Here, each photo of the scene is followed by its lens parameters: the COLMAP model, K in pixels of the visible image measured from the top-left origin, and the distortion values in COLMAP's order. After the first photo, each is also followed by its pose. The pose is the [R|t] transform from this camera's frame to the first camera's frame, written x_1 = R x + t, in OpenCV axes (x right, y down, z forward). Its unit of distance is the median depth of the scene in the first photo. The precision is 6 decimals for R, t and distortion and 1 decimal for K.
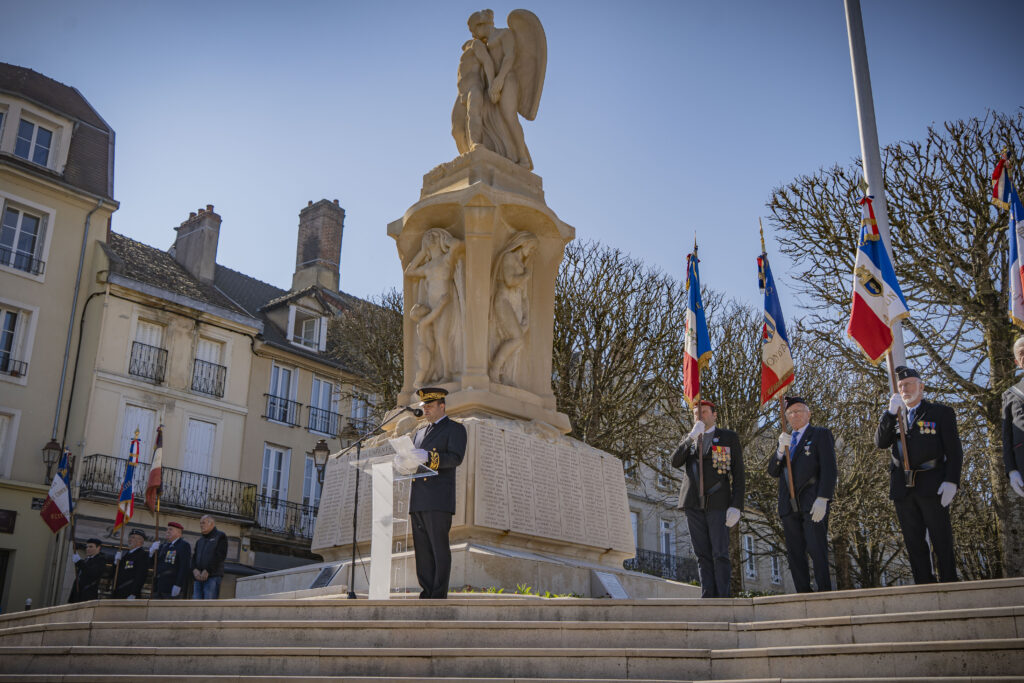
lens RADIAL K [[1059.8, 0, 517.8], [0, 1059.8, 338.1], [0, 0, 1]] dist [0.024600, 0.000000]
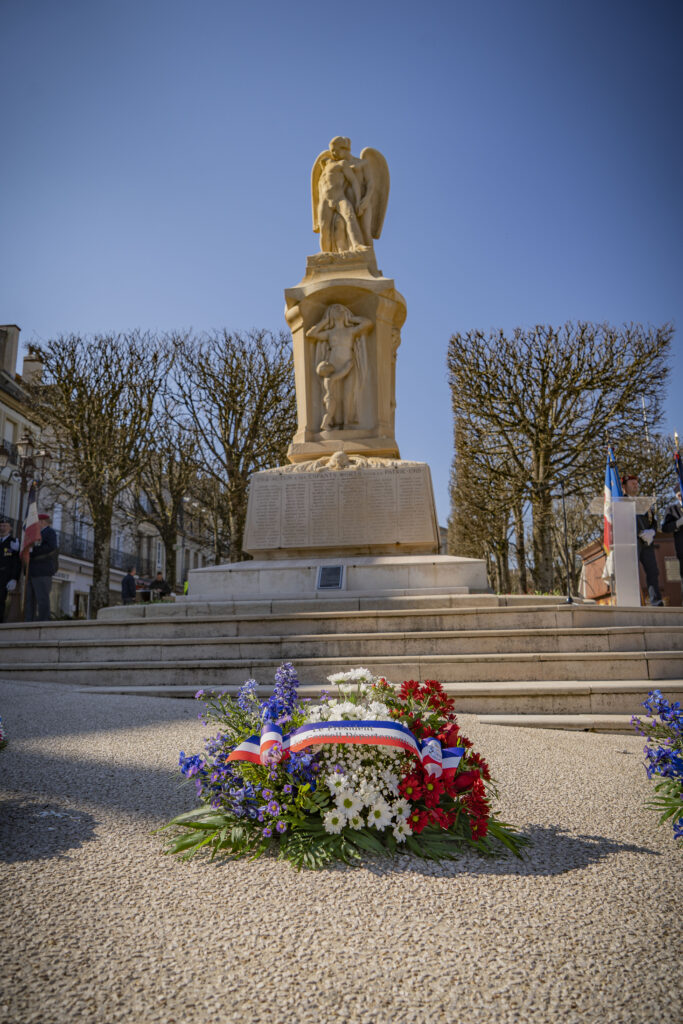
lens RADIAL K [[678.7, 0, 345.0], [0, 678.7, 508.3], [0, 0, 1]] dist [-0.003275, 0.001782]
pose [[0.814227, 0.094030, 0.572881, -0.249787], [-0.170048, 0.982144, 0.080482, 0.033583], [-0.555083, -0.162947, 0.815678, 0.146411]]
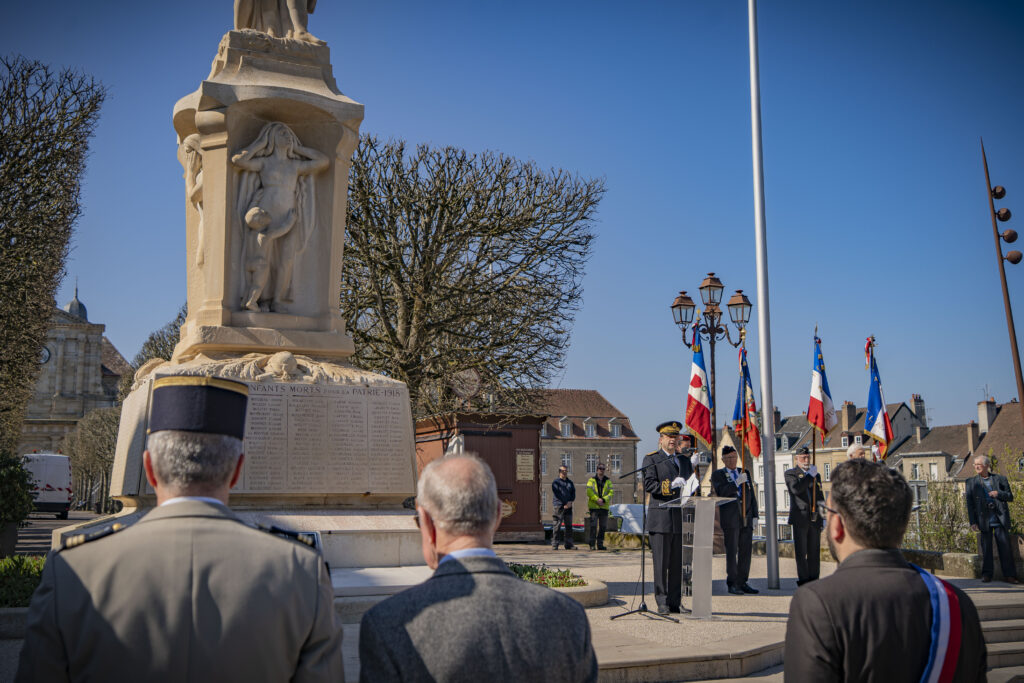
lens RADIAL K [[1059.8, 0, 518.2], [0, 1059.8, 349.8], [0, 0, 1]] dist [0.024600, 0.000000]
pose [[0.402333, 0.135524, 0.905407, -0.367716], [-0.300061, 0.953873, -0.009441, 0.010664], [-0.864923, -0.267879, 0.424441, 0.207137]]
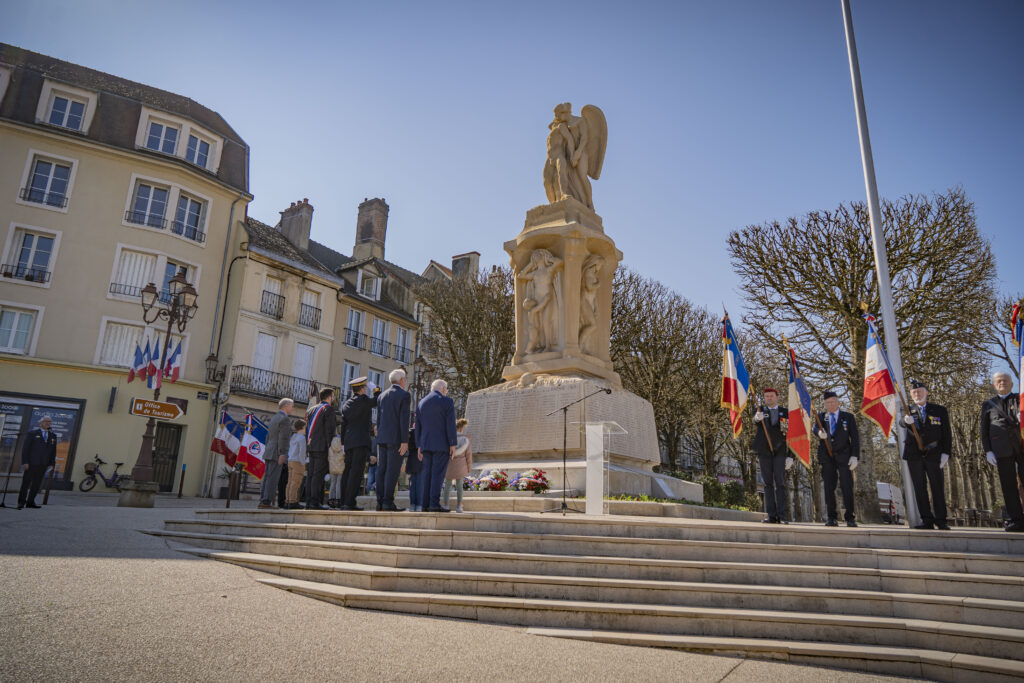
lens RADIAL K [[678.7, 0, 518.8], [0, 678.7, 339.7], [0, 0, 1]] dist [-0.003275, 0.001782]
pose [[0.993661, 0.050048, 0.100663, -0.098961], [-0.057873, 0.995398, 0.076372, -0.022393], [-0.096378, -0.081714, 0.991985, 0.006435]]
